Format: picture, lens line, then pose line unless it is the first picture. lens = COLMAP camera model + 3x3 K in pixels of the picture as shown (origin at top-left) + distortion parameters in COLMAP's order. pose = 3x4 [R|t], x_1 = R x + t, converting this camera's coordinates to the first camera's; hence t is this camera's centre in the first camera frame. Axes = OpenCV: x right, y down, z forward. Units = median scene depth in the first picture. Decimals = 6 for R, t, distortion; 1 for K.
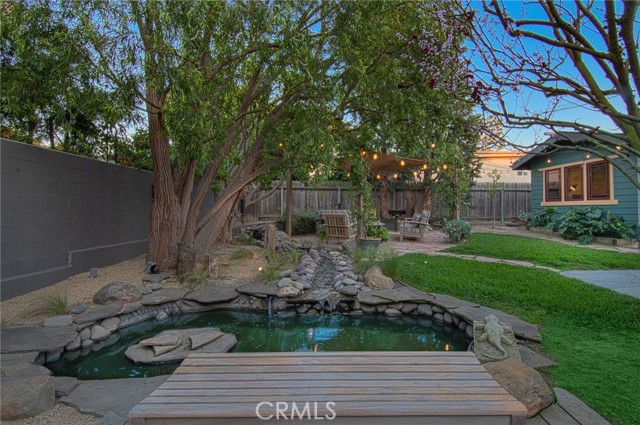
lens RADIAL K [[328.7, 0, 320.0], [0, 328.7, 212.5], [0, 0, 1]] dist [0.029315, -0.000026]
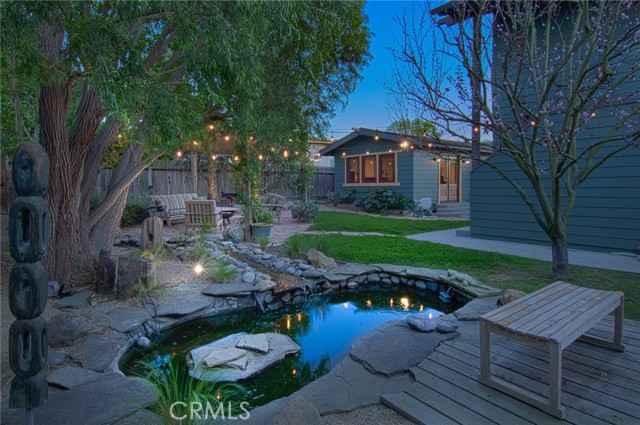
lens RADIAL K [[348.6, 0, 320.0], [0, 348.6, 212.5], [0, 0, 1]] dist [-0.001287, -0.000145]
pose [[0.794030, -0.058874, 0.605020, -0.285303], [0.021885, 0.997422, 0.068338, -0.021008], [-0.607484, -0.041022, 0.793272, 0.039689]]
